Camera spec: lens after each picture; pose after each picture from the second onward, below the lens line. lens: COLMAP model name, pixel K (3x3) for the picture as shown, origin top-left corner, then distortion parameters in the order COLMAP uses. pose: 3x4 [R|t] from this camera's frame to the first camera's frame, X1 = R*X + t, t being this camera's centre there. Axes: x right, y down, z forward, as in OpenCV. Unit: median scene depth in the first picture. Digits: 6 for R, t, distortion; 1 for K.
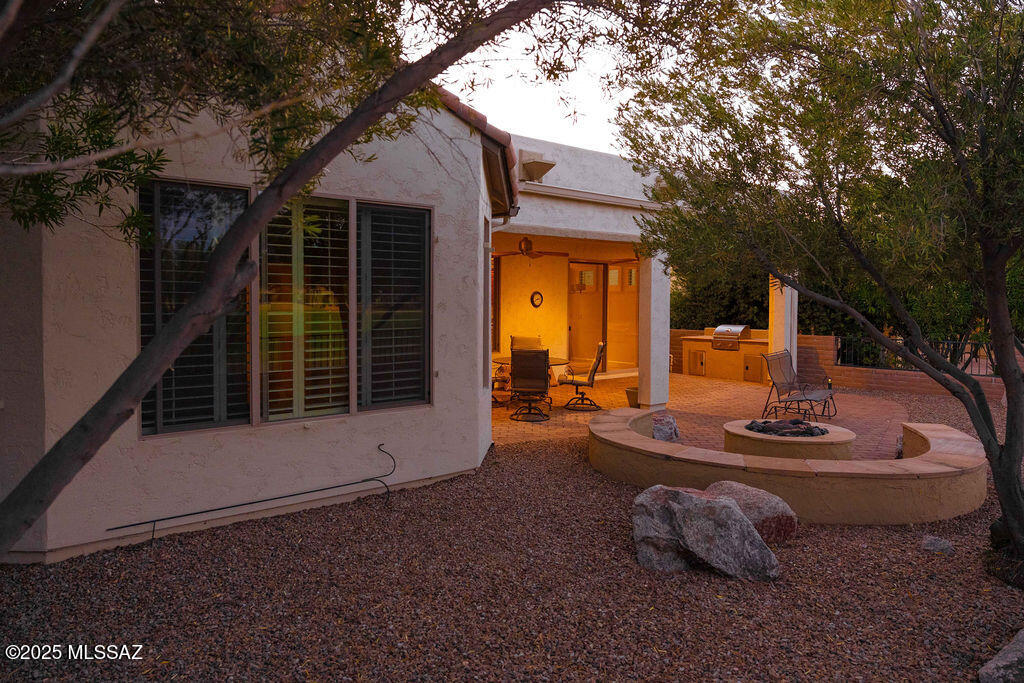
lens RADIAL K [[733.5, 0, 515.5], [0, 733.5, 339.8], [0, 0, 1]] dist [-0.013895, 0.009414]
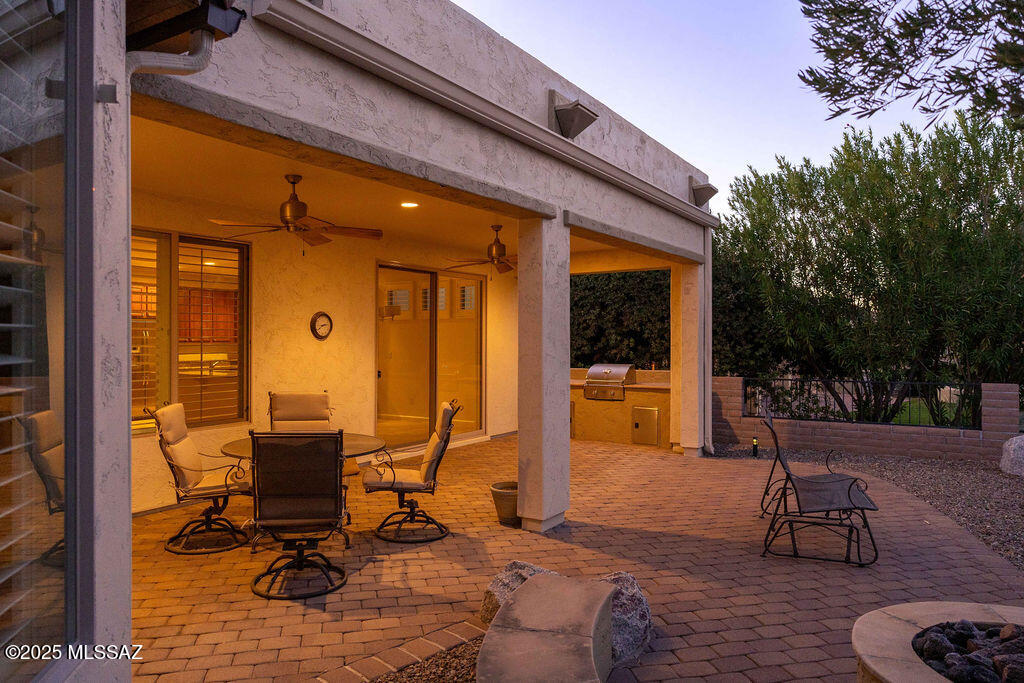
lens RADIAL K [[733.5, 0, 522.3], [0, 733.5, 338.9], [0, 0, 1]] dist [-0.013895, 0.009414]
pose [[0.960061, -0.005674, 0.279733, 0.020649], [0.020807, 0.998474, -0.051158, -0.012902], [-0.279016, 0.054936, 0.958714, 0.436108]]
